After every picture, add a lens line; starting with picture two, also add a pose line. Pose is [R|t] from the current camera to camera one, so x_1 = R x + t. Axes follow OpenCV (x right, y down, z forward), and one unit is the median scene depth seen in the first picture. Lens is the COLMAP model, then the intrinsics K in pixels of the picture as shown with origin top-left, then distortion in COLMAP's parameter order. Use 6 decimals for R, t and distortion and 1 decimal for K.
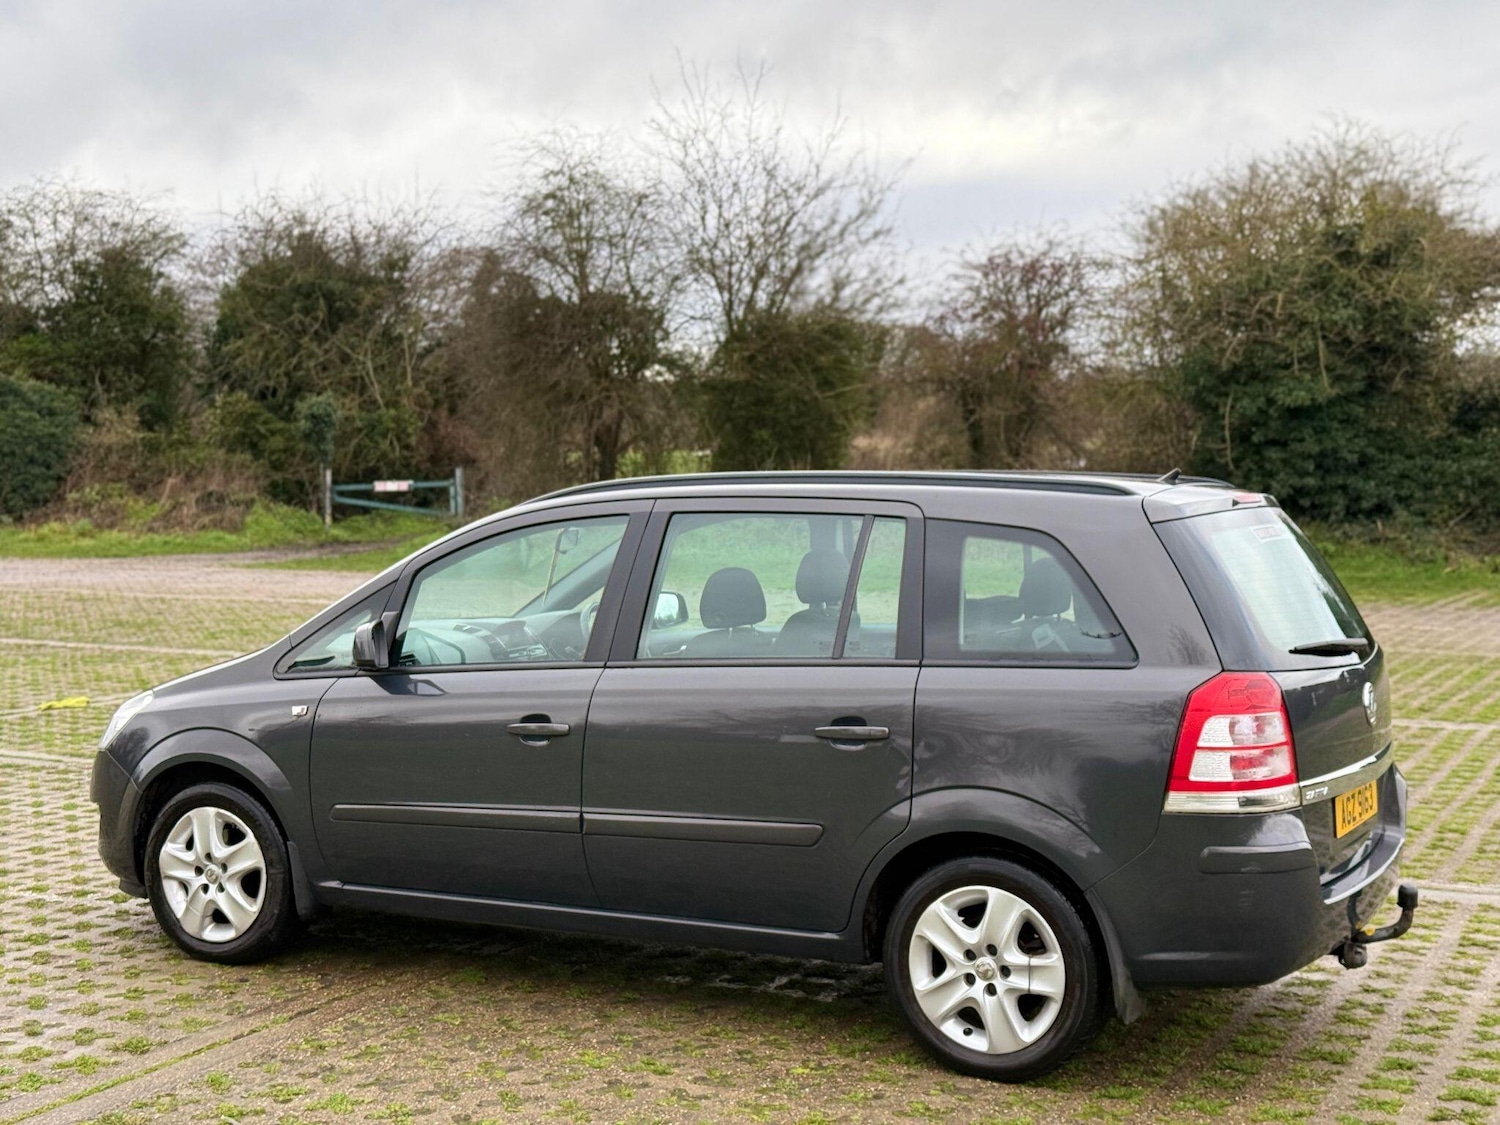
lens RADIAL K [[2076.8, 0, 737.2], [0, 2076.8, 564.1], [0, 0, 1]] dist [0.180745, -0.335498]
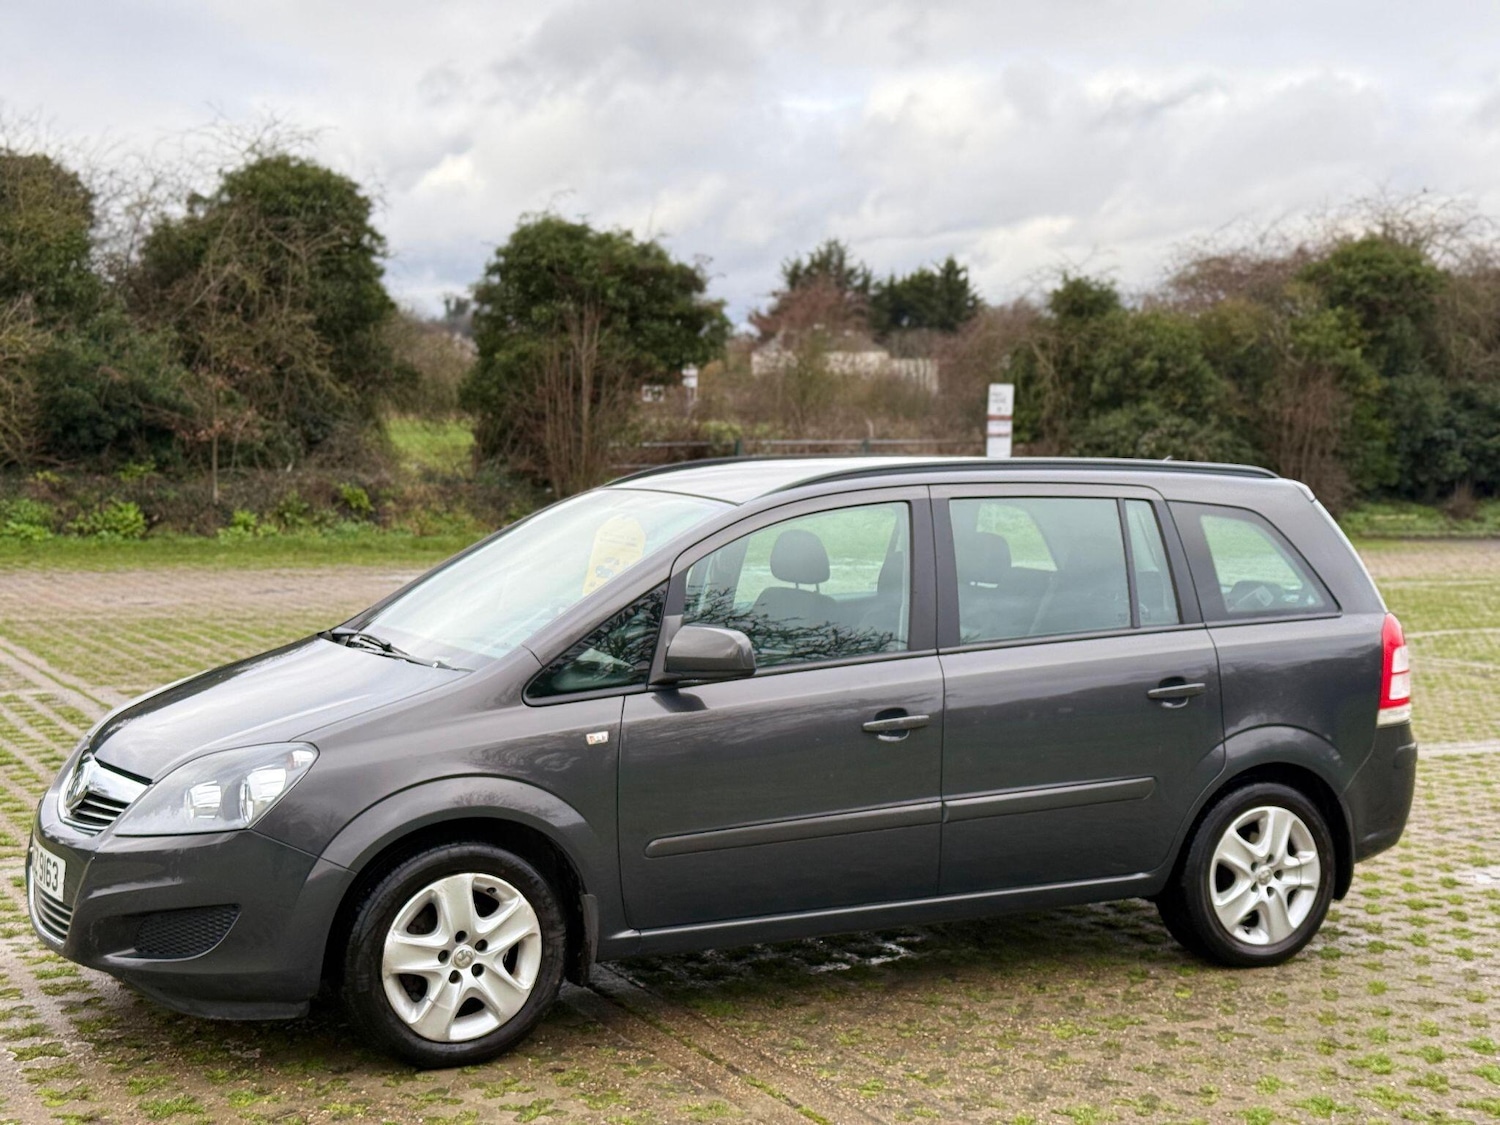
lens RADIAL K [[2074.1, 0, 745.0], [0, 2074.1, 562.0], [0, 0, 1]] dist [0.193501, -0.388187]
pose [[0.564376, -0.040992, 0.824499, -0.839899], [0.024447, 0.999158, 0.032942, -0.026856], [-0.825156, 0.001565, 0.564903, 0.458633]]
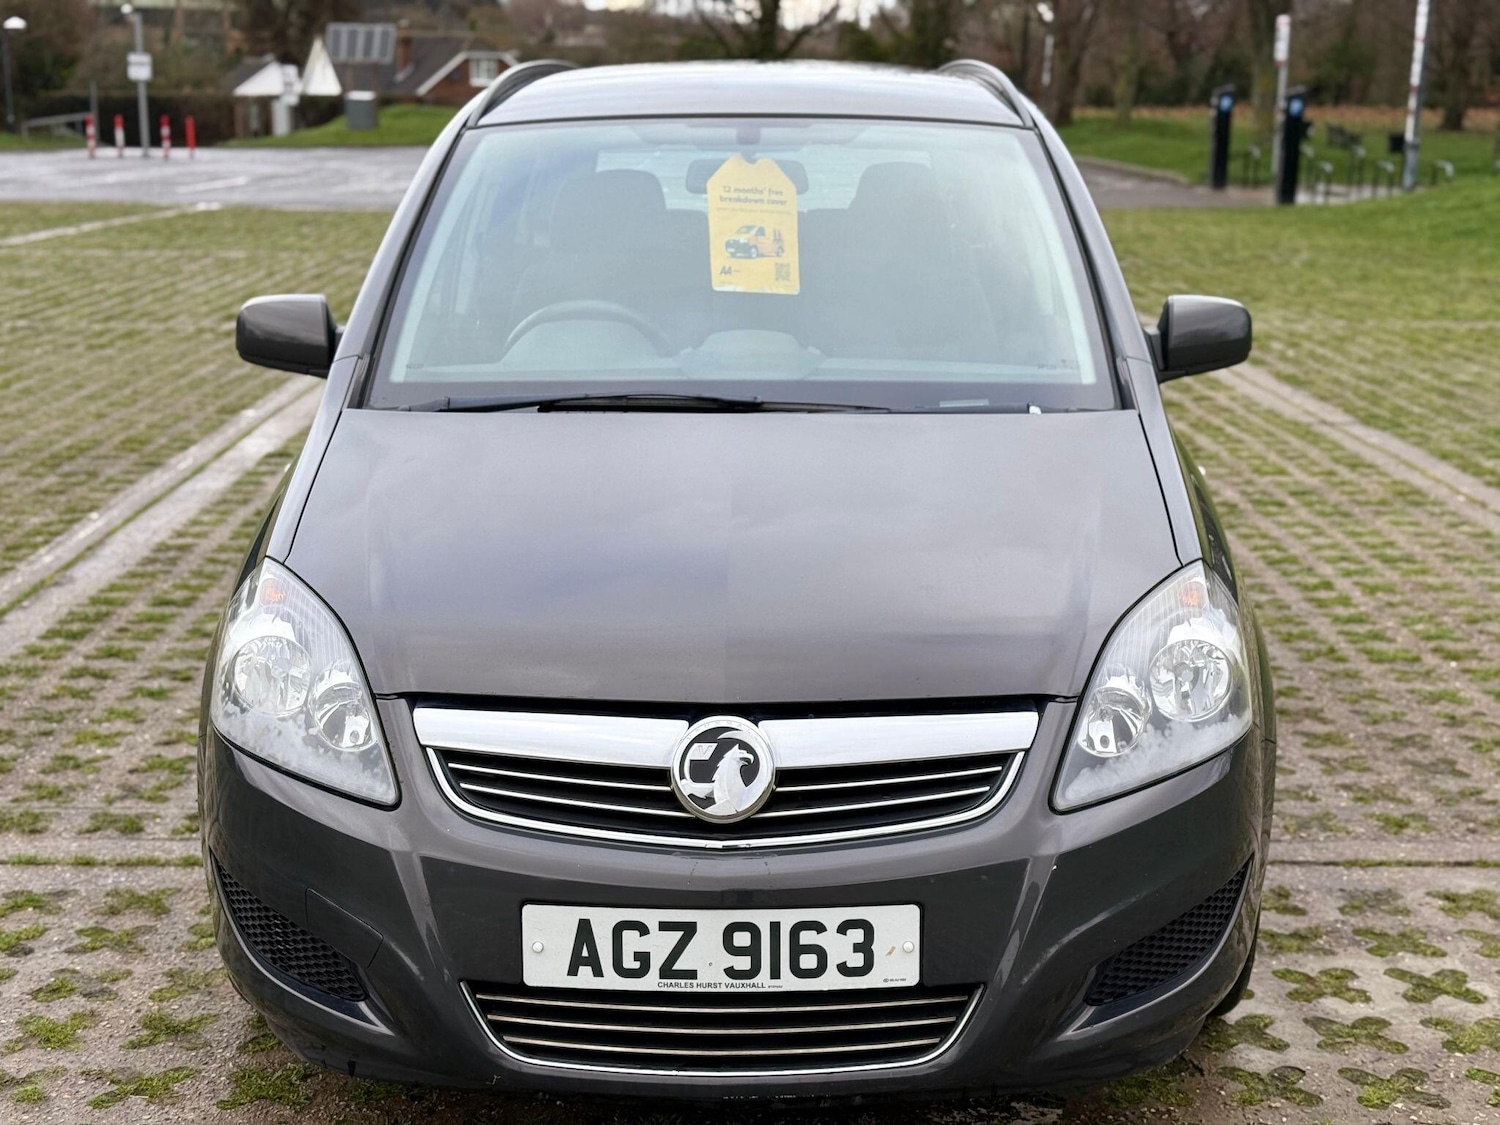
lens RADIAL K [[2074.1, 0, 745.0], [0, 2074.1, 562.0], [0, 0, 1]] dist [0.193501, -0.388187]
pose [[-0.455279, -0.196325, 0.868434, -0.637905], [0.043733, 0.969278, 0.242050, -0.051299], [-0.889274, 0.148179, -0.432706, 1.322310]]
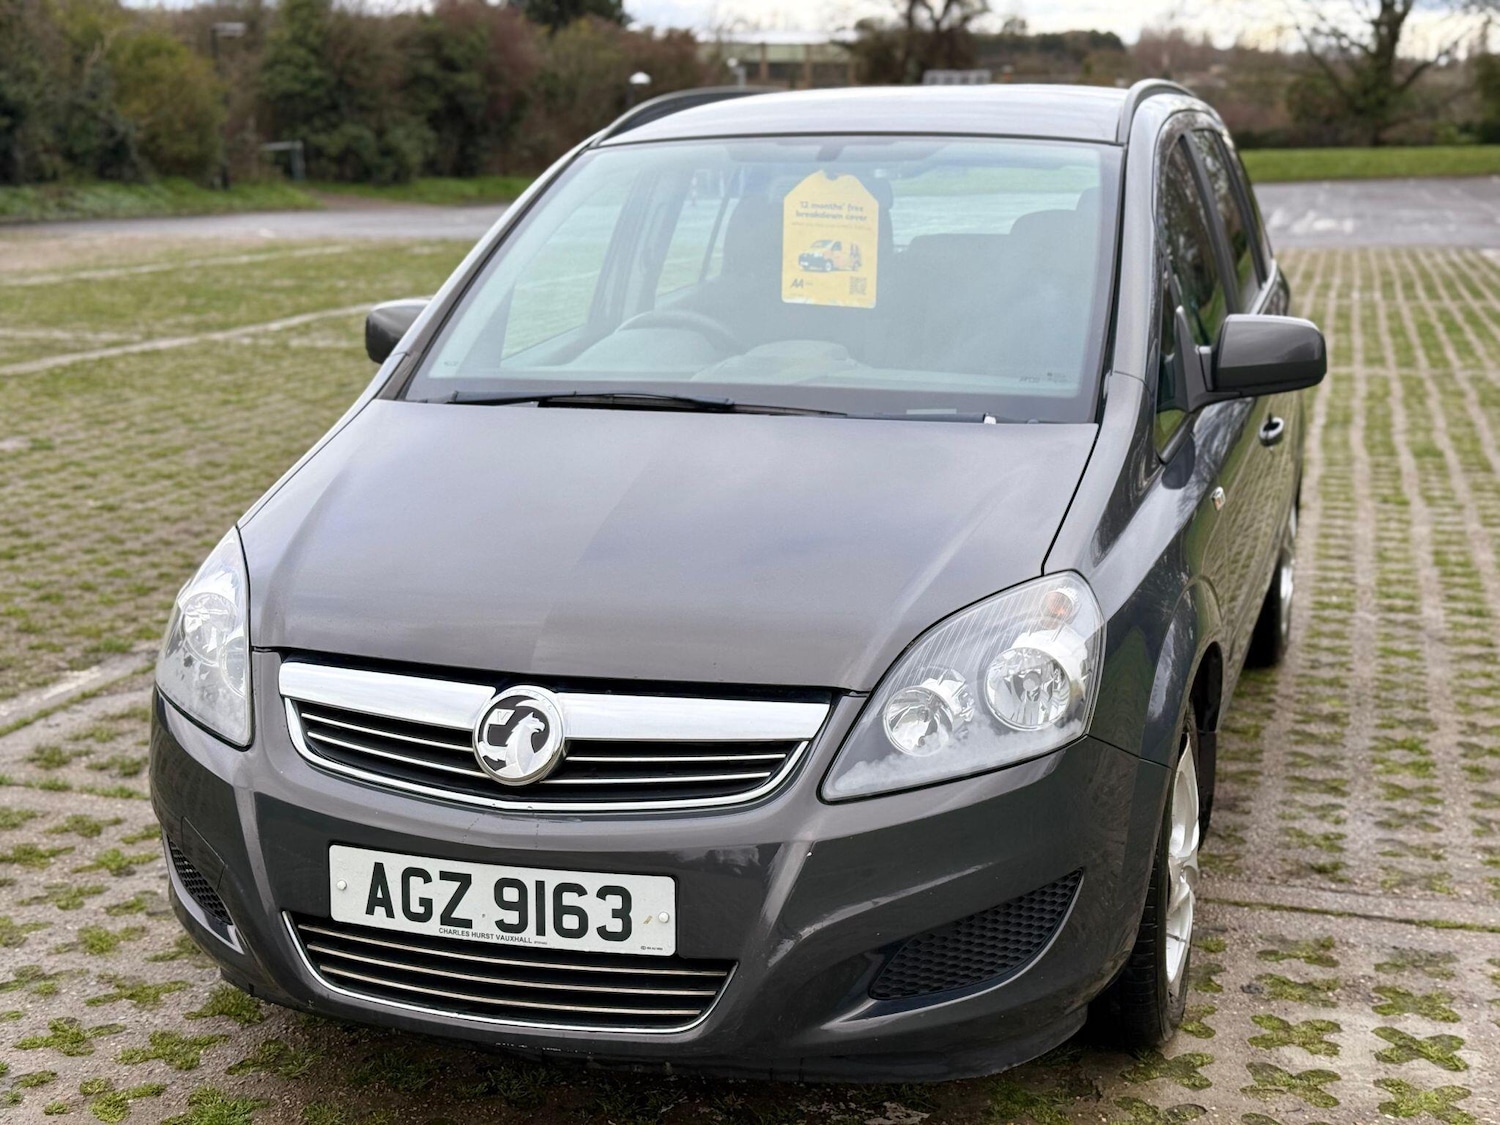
lens RADIAL K [[2076.8, 0, 737.2], [0, 2076.8, 564.1], [0, 0, 1]] dist [0.180745, -0.335498]
pose [[-0.181178, -0.196511, 0.963617, -0.707623], [0.053966, 0.976370, 0.209258, -0.036678], [-0.981969, 0.089916, -0.166291, 1.182464]]
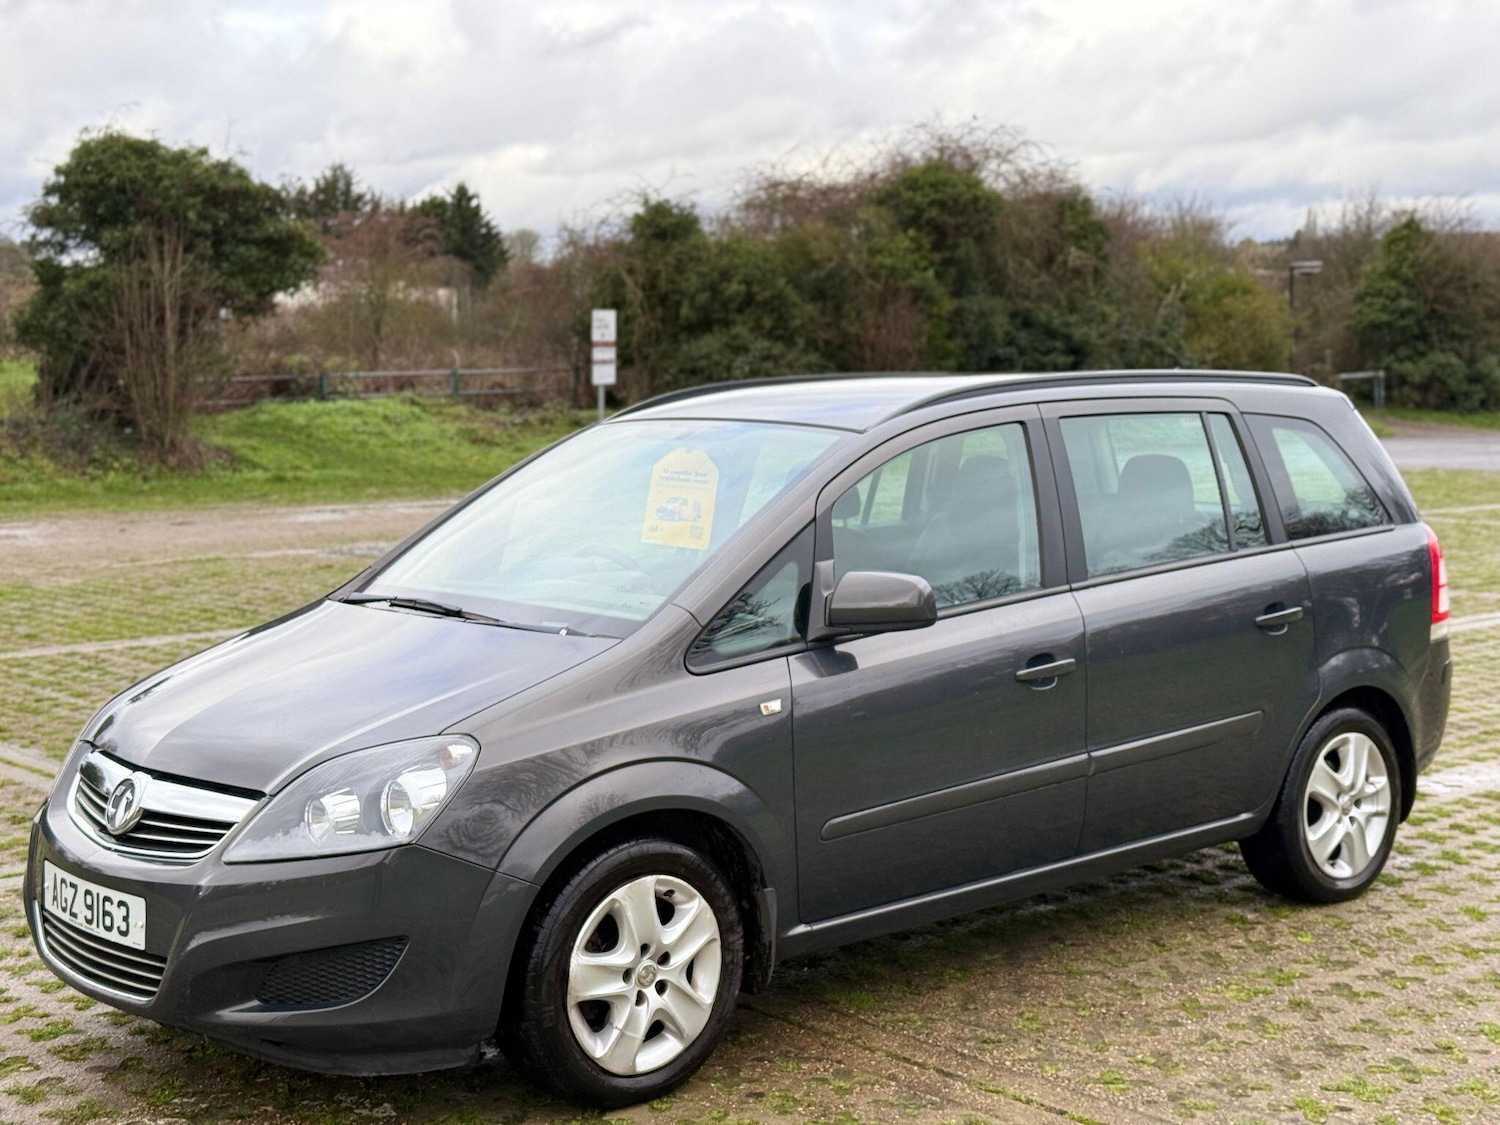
lens RADIAL K [[2072.5, 0, 739.4], [0, 2072.5, 570.7], [0, 0, 1]] dist [0.195459, -0.385115]
pose [[0.359172, -0.094043, 0.928521, -0.852754], [0.054547, 0.995325, 0.079709, -0.034795], [-0.931676, 0.022019, 0.362622, 0.722319]]
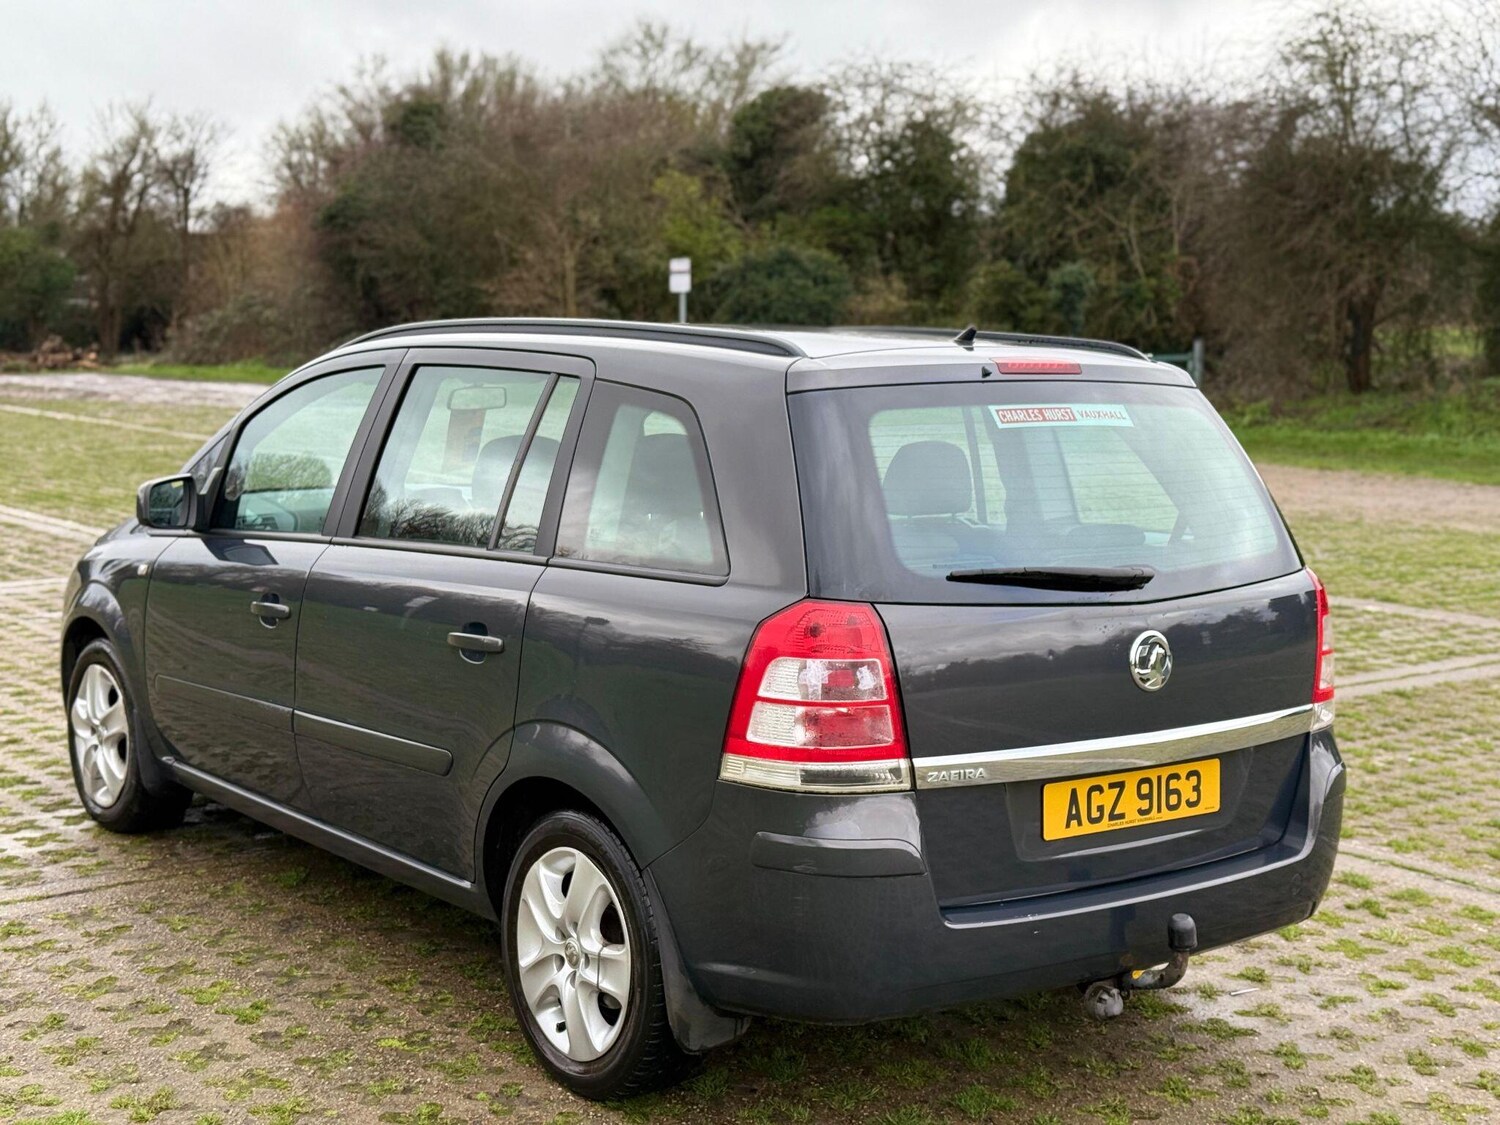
lens RADIAL K [[2076.8, 0, 737.2], [0, 2076.8, 564.1], [0, 0, 1]] dist [0.180745, -0.335498]
pose [[0.909434, 0.068675, -0.410137, 0.395673], [-0.044350, 0.996662, 0.068543, -0.007362], [0.413476, -0.044146, 0.909444, 0.256708]]
